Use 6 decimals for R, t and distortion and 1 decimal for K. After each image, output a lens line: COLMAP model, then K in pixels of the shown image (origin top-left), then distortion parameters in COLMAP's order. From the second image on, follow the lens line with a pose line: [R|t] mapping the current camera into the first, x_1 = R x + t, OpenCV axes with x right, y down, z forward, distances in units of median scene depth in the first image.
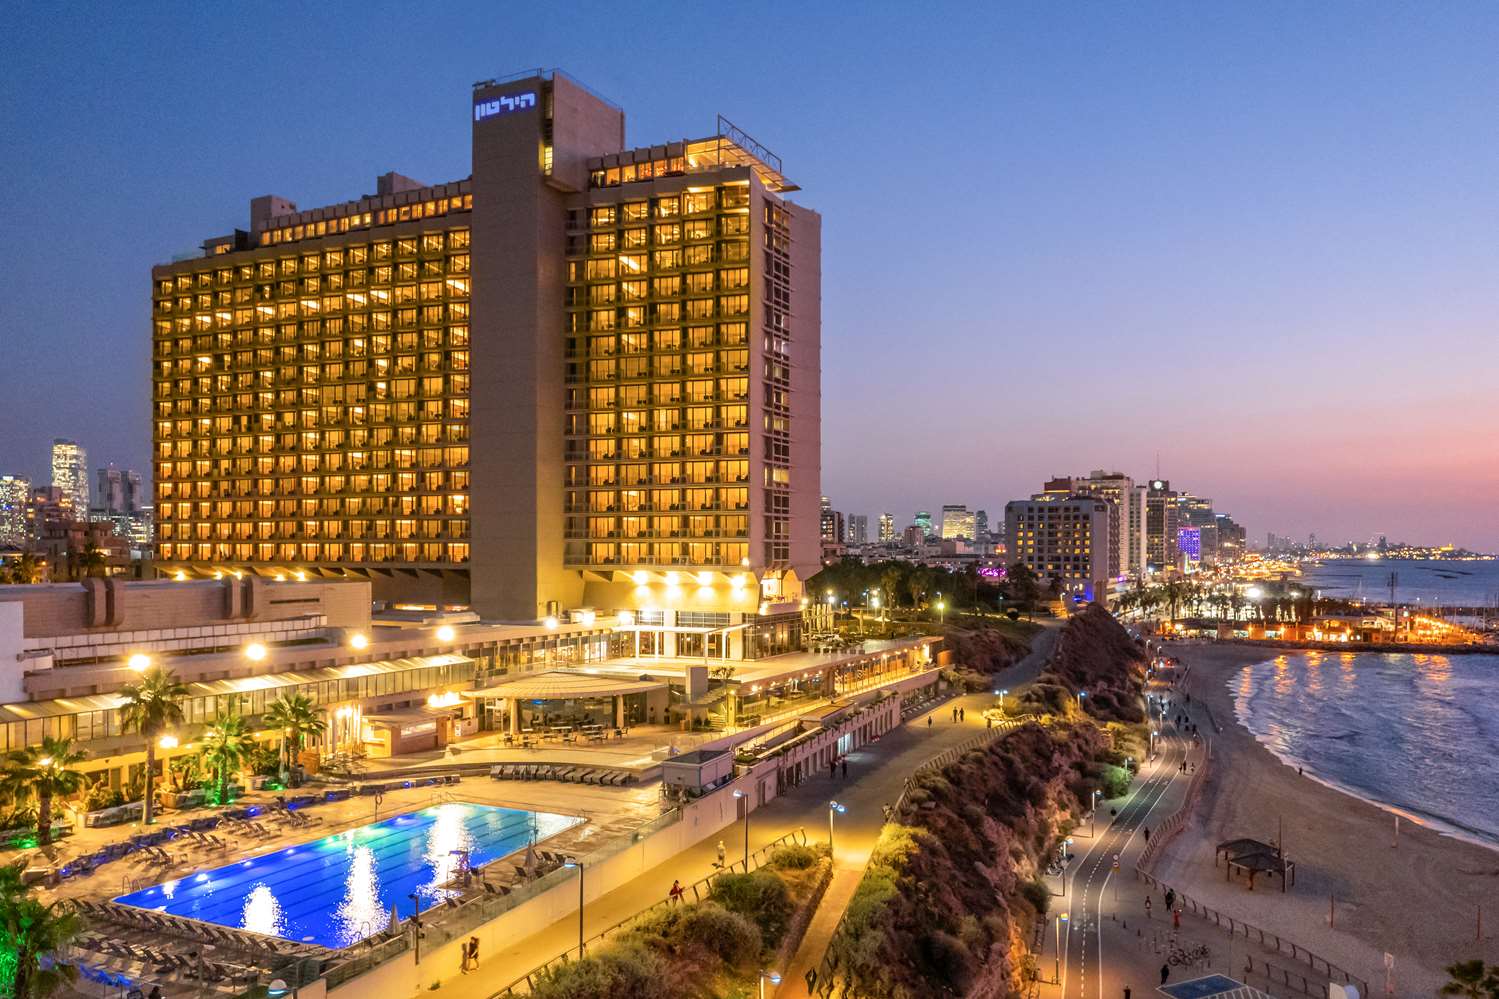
lens RADIAL K [[1124.2, 0, 782.2], [0, 1124.2, 557.6], [0, 0, 1]] dist [-0.044884, 0.002806]
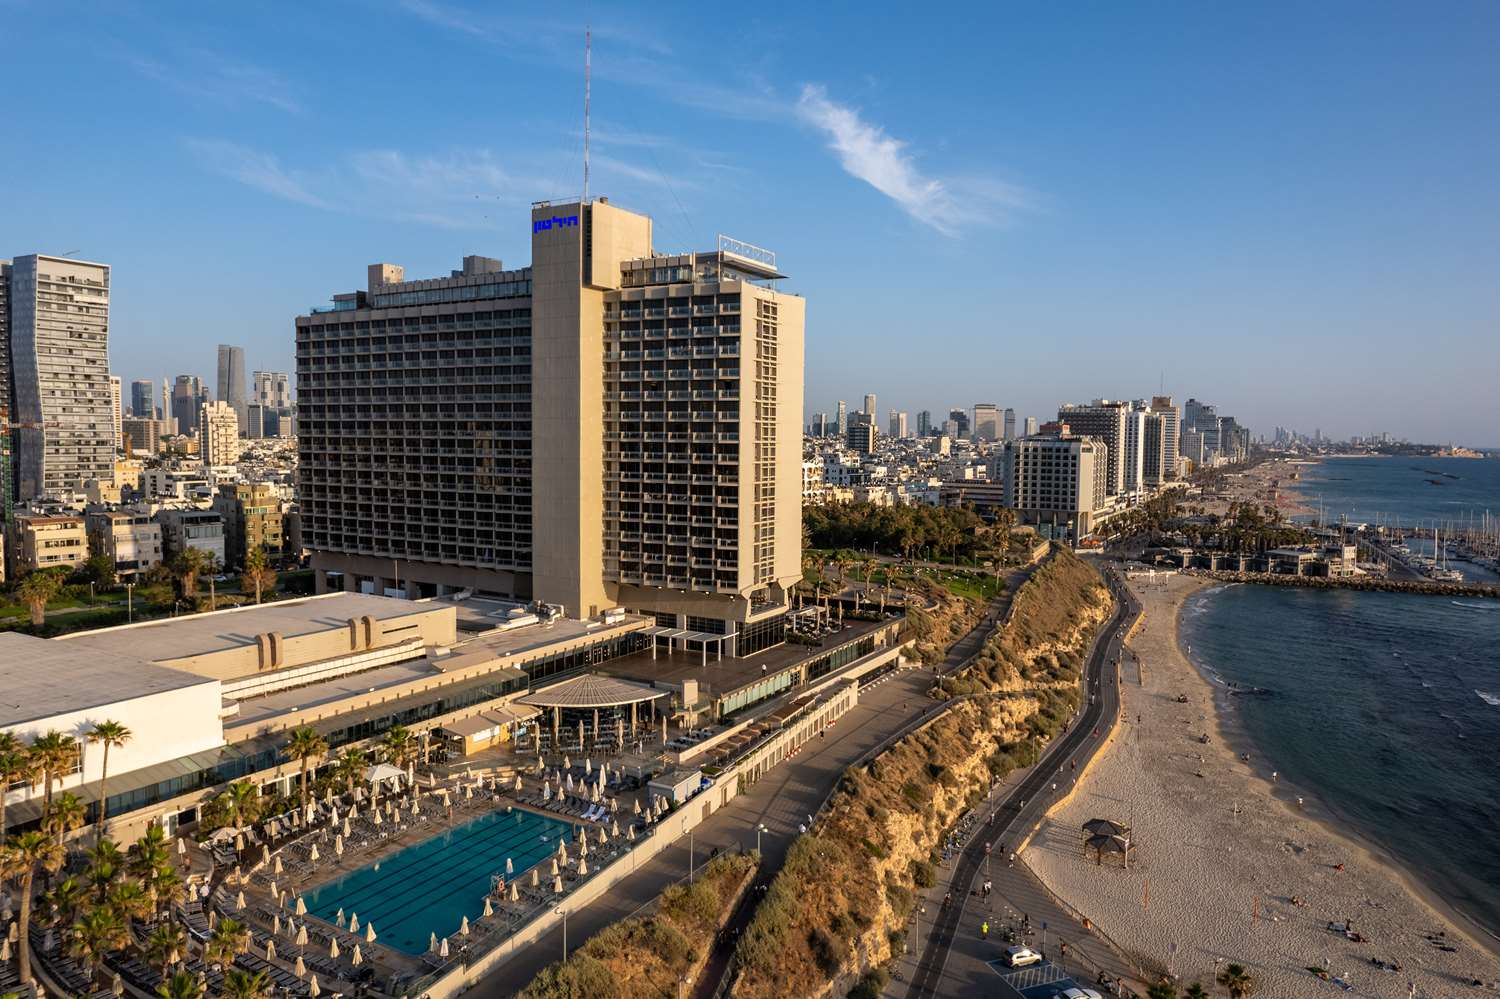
lens RADIAL K [[992.6, 0, 750.0], [0, 992.6, 499.5], [0, 0, 1]] dist [-0.074893, 0.072904]
pose [[0.996219, 0.015468, -0.085490, 0.077733], [-0.010182, 0.998029, 0.061920, -0.161394], [0.086279, -0.060816, 0.994413, -0.135754]]
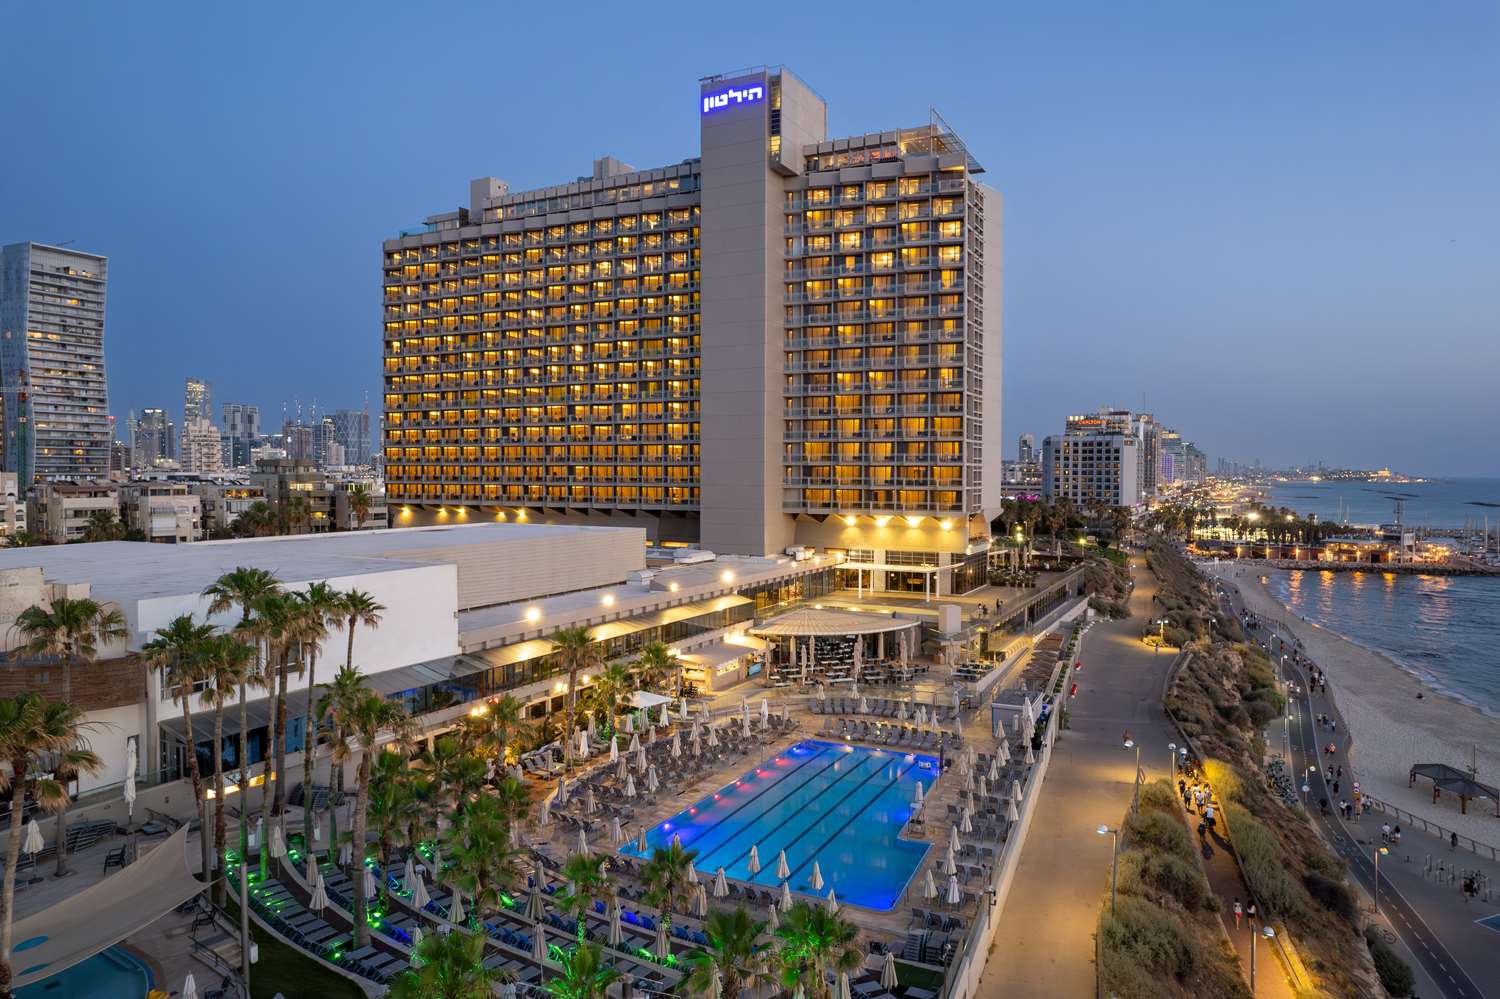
lens RADIAL K [[967.5, 0, 750.0], [0, 967.5, 499.5], [0, 0, 1]] dist [-0.077107, 0.073055]
pose [[0.999234, 0.003142, -0.039015, -0.195317], [-0.002244, 0.999732, 0.023038, -0.025451], [0.039077, -0.022933, 0.998973, 0.031410]]
